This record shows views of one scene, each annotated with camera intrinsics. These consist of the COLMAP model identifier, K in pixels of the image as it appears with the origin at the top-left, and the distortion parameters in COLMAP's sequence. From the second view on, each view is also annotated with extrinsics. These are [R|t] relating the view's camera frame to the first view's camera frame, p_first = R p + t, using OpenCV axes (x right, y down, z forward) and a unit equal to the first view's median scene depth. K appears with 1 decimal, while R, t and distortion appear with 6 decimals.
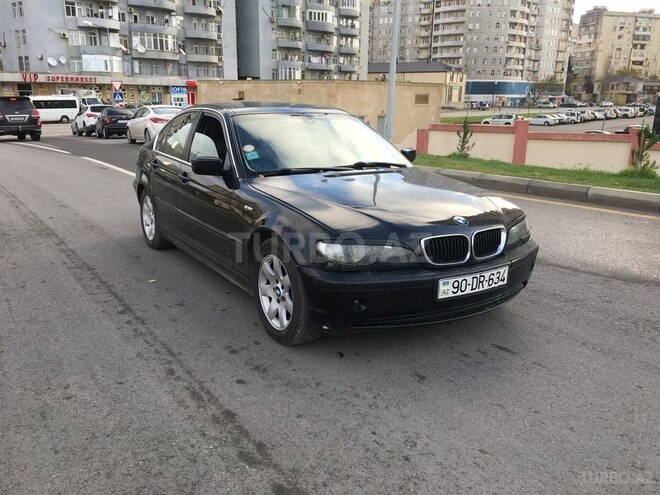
lens RADIAL K [[558.7, 0, 327.9], [0, 558.7, 248.7], [0, 0, 1]] dist [0.071829, -0.088848]
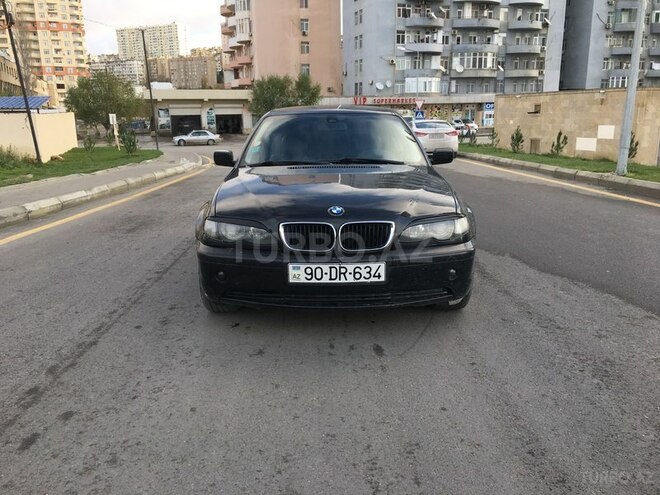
lens RADIAL K [[558.7, 0, 327.1], [0, 558.7, 248.5], [0, 0, 1]] dist [0.071829, -0.088848]
pose [[0.851202, 0.099420, -0.515336, 0.034315], [-0.114593, 0.993410, 0.002374, 0.000772], [0.512175, 0.057033, 0.856985, 0.006577]]
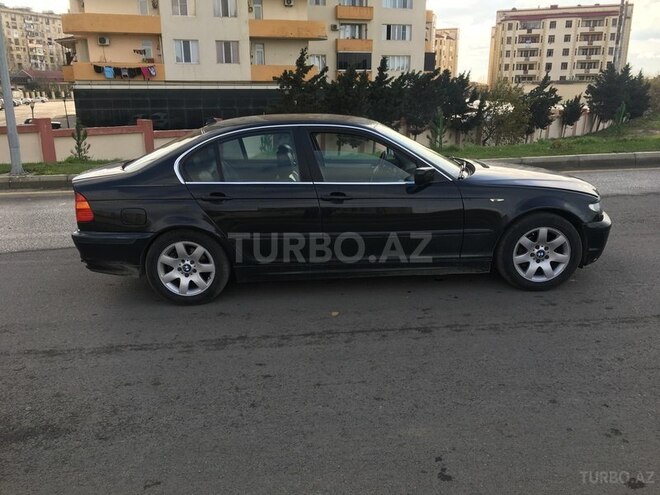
lens RADIAL K [[558.7, 0, 330.0], [0, 558.7, 247.4], [0, 0, 1]] dist [0.071829, -0.088848]
pose [[0.512352, -0.251184, 0.821220, -0.070740], [0.239764, 0.960082, 0.144070, -0.012310], [-0.824626, 0.123085, 0.552124, 0.032907]]
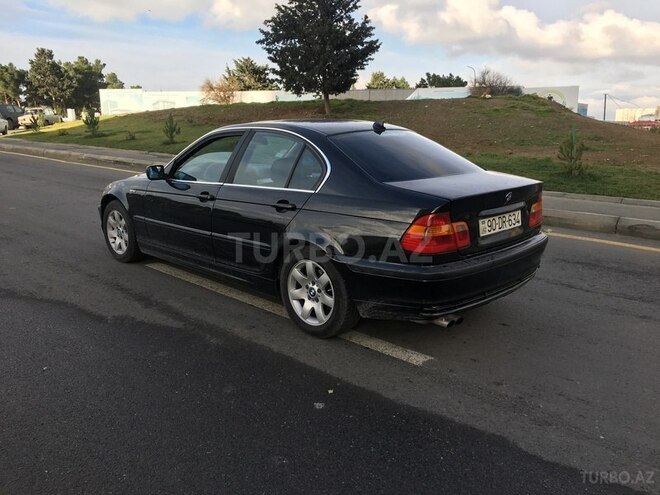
lens RADIAL K [[558.7, 0, 326.7], [0, 558.7, 249.4], [0, 0, 1]] dist [0.071829, -0.088848]
pose [[-0.972575, 0.051179, -0.226890, 0.005780], [-0.058128, 0.891054, 0.450160, -0.036441], [0.225210, 0.451003, -0.863642, 0.142129]]
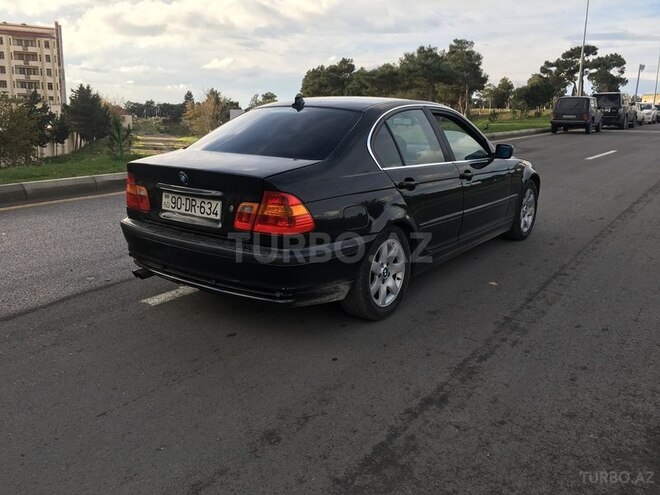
lens RADIAL K [[558.7, 0, 325.6], [0, 558.7, 247.8], [0, 0, 1]] dist [0.071829, -0.088848]
pose [[-0.360739, -0.236522, 0.902178, -0.072388], [0.215949, 0.919842, 0.327501, -0.025738], [-0.907322, 0.312967, -0.280746, 0.102711]]
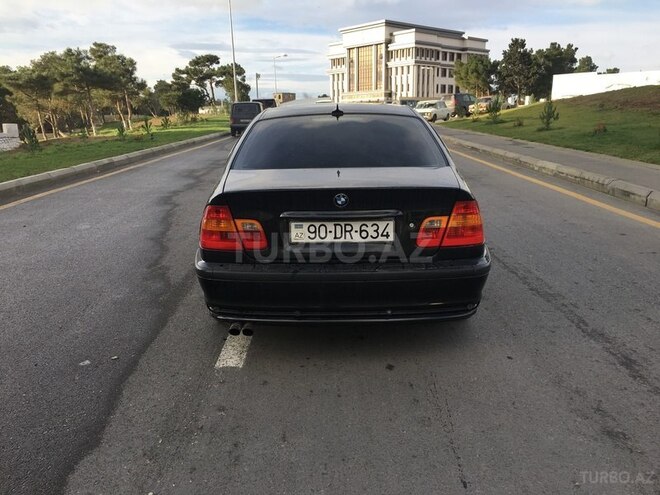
lens RADIAL K [[558.7, 0, 325.3], [0, 558.7, 249.7], [0, 0, 1]] dist [0.071829, -0.088848]
pose [[-0.841615, -0.119928, 0.526594, -0.043979], [0.145259, 0.888840, 0.434584, -0.032867], [-0.520177, 0.442245, -0.730640, 0.130558]]
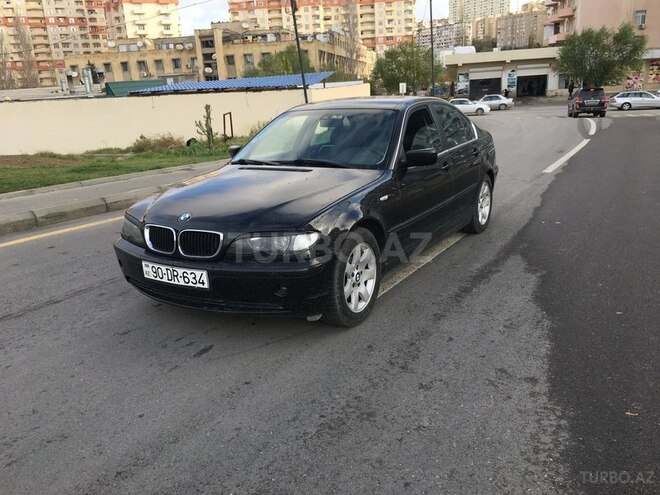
lens RADIAL K [[558.7, 0, 329.9], [0, 558.7, 251.9], [0, 0, 1]] dist [0.071829, -0.088848]
pose [[0.461030, 0.215898, -0.860720, 0.060493], [-0.176764, 0.972857, 0.149345, -0.009042], [0.869601, 0.083292, 0.486679, 0.033396]]
